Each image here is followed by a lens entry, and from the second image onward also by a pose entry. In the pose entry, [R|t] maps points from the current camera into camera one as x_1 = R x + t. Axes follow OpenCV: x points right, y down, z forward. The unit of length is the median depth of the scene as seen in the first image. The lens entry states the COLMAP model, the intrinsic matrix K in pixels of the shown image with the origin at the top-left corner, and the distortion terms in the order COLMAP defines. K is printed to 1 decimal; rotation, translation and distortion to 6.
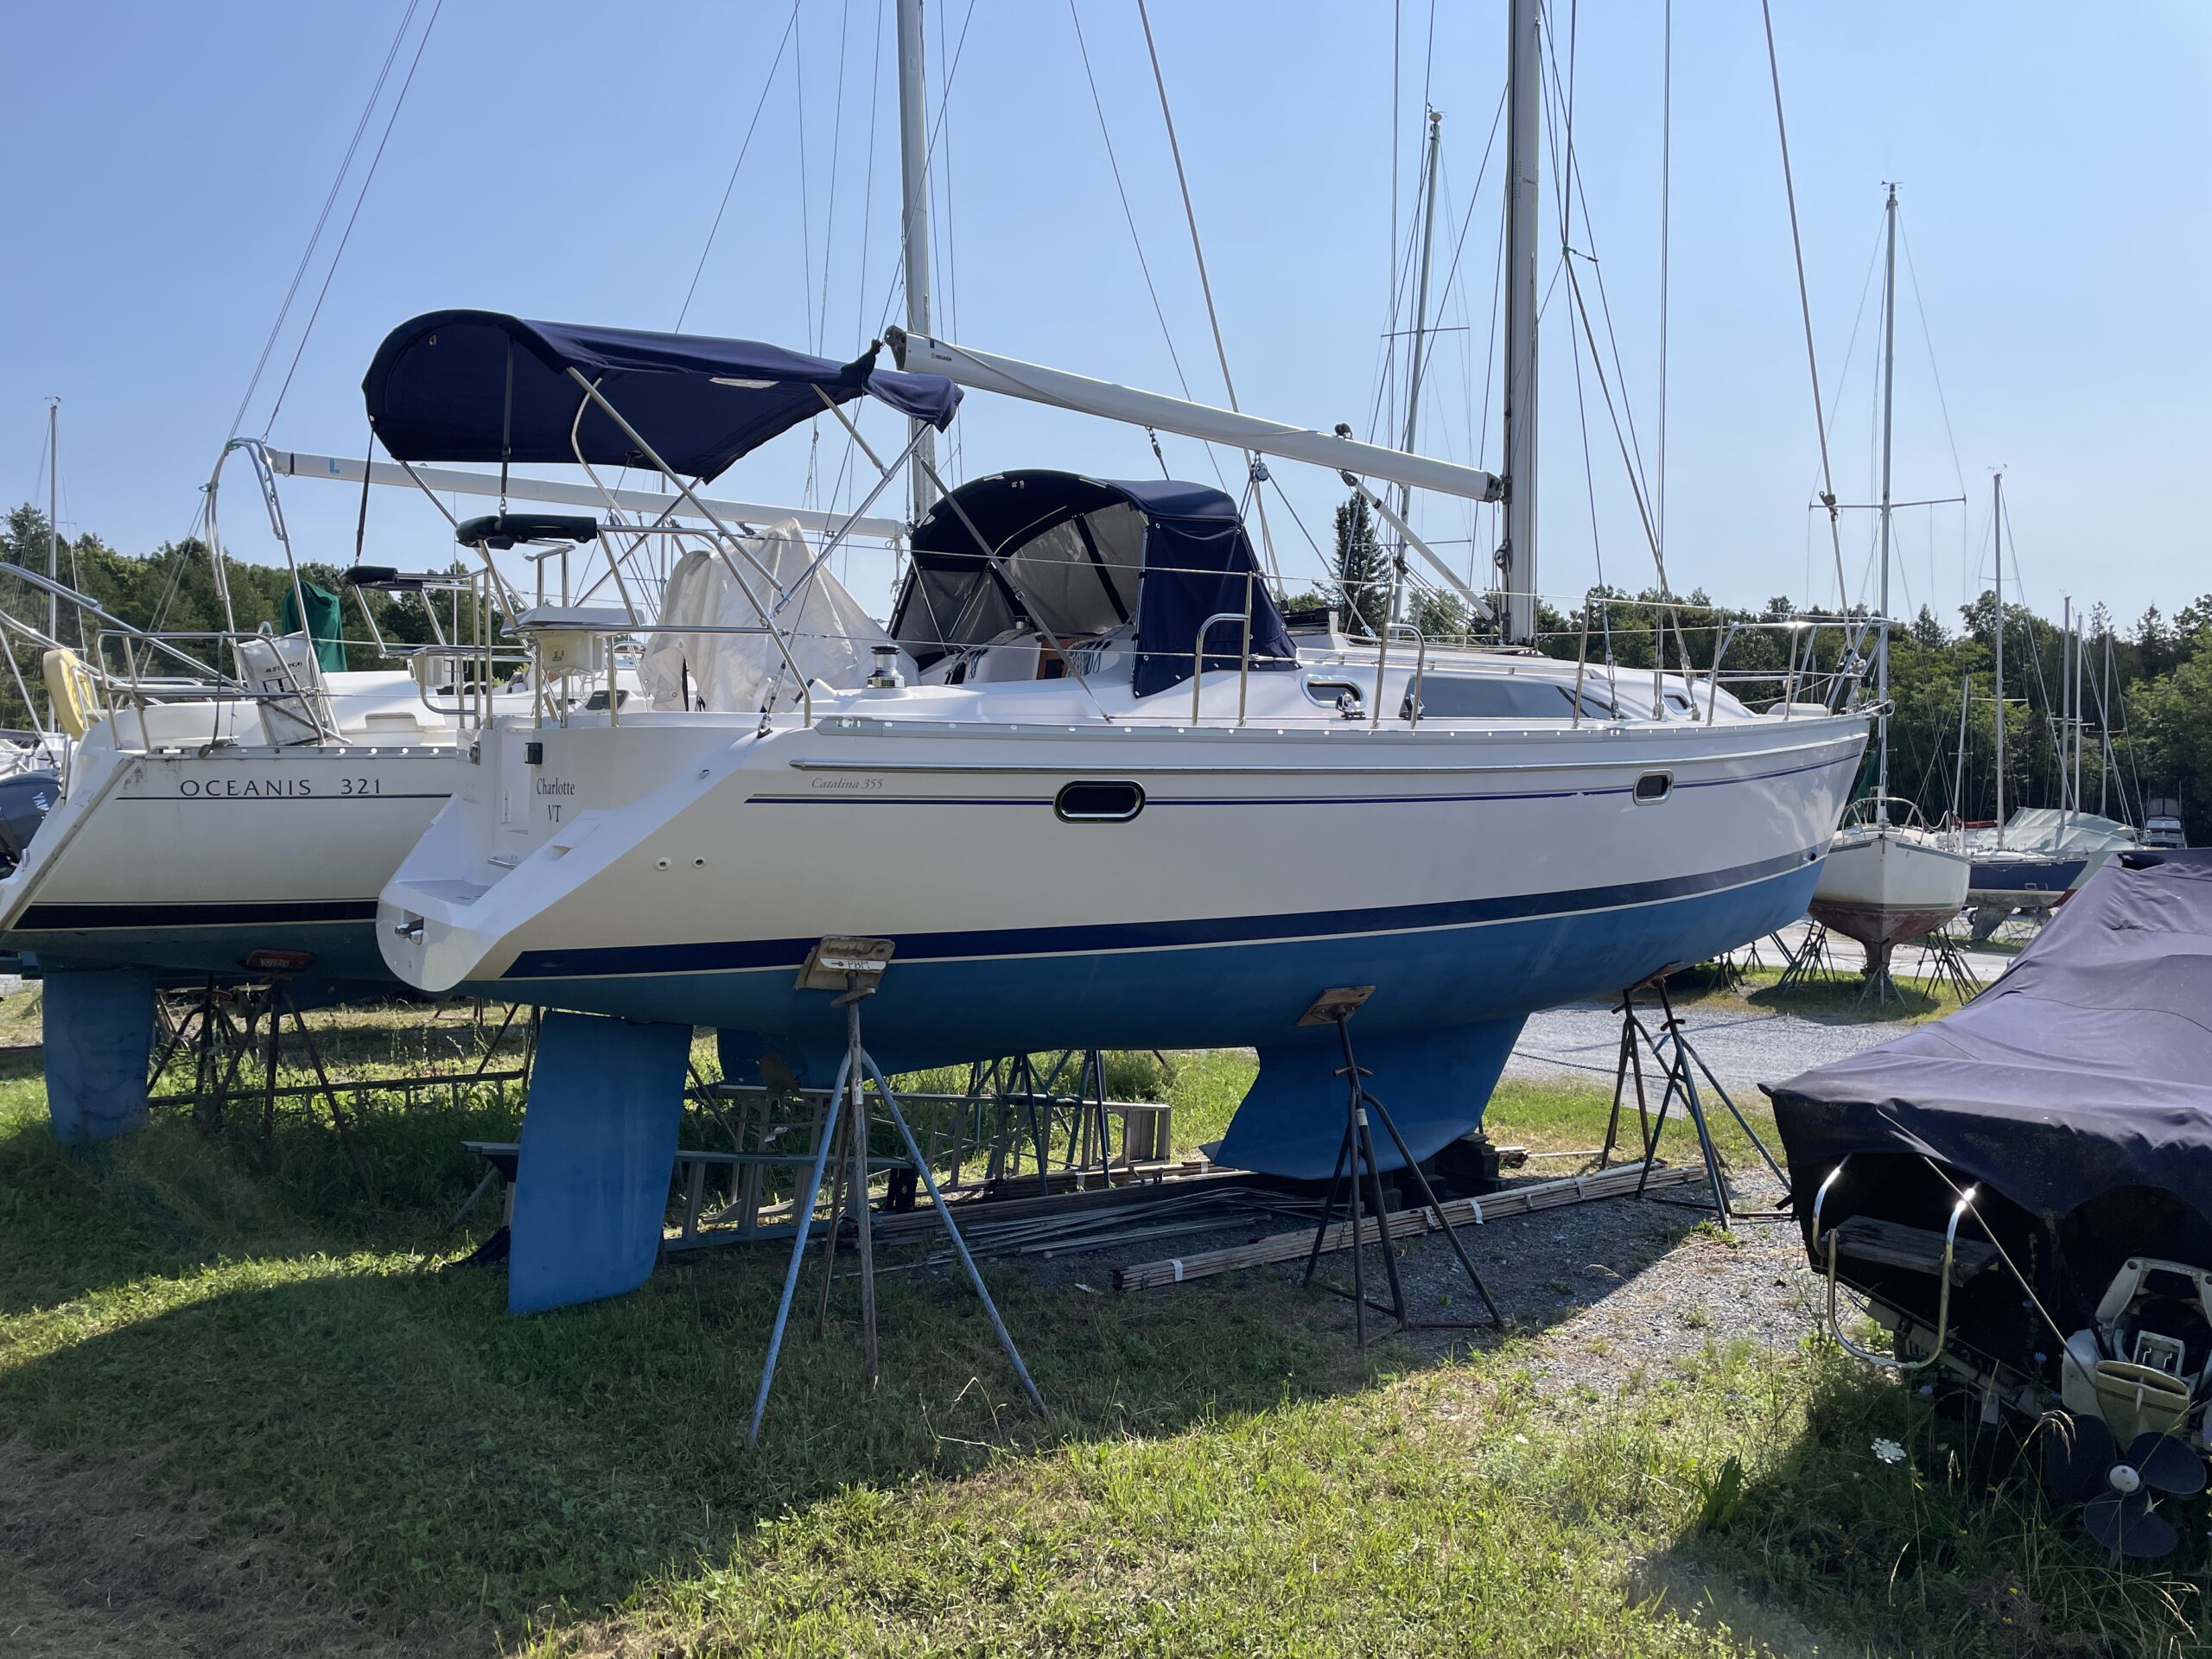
lens RADIAL K [[1681.6, 0, 1116.8], [0, 1681.6, 825.5], [0, 0, 1]] dist [0.041258, -0.060262]
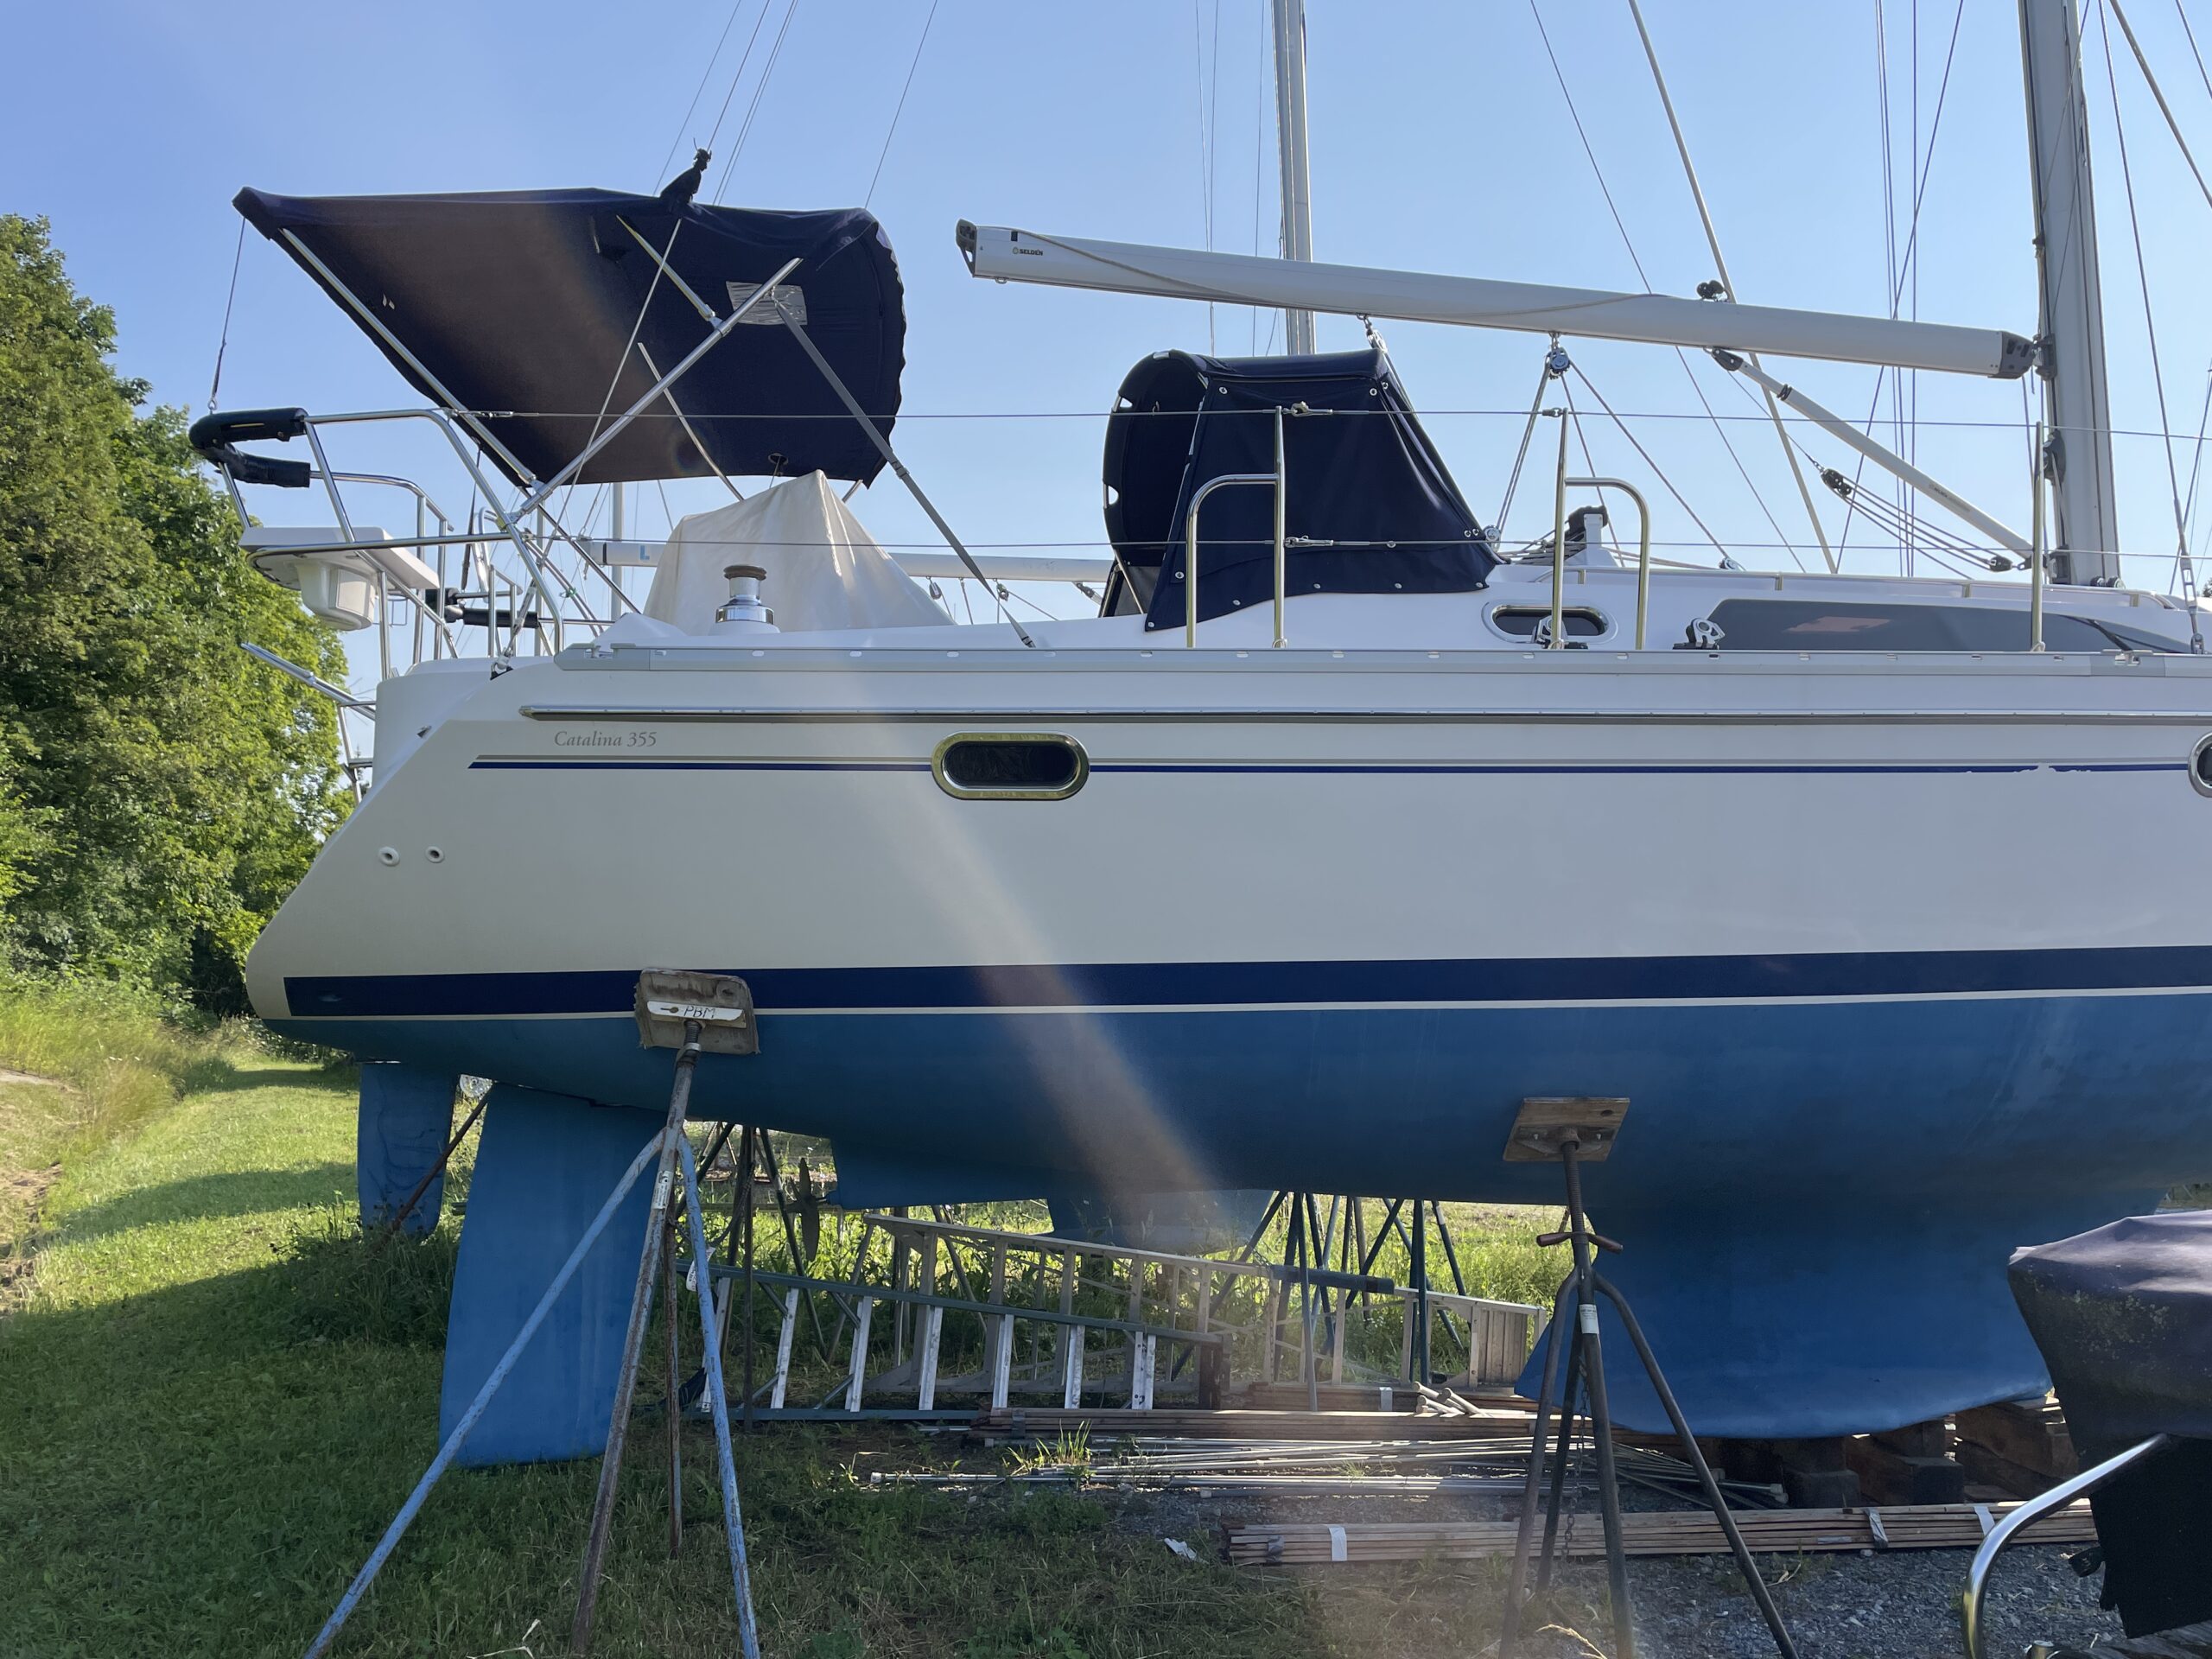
lens RADIAL K [[1681.6, 0, 1094.3], [0, 1681.6, 834.5], [0, 0, 1]] dist [0.041258, -0.060262]
pose [[0.876448, -0.045449, -0.479347, 0.300052], [-0.010600, 0.993473, -0.113576, 0.078290], [0.481380, 0.104624, 0.870245, 0.409512]]
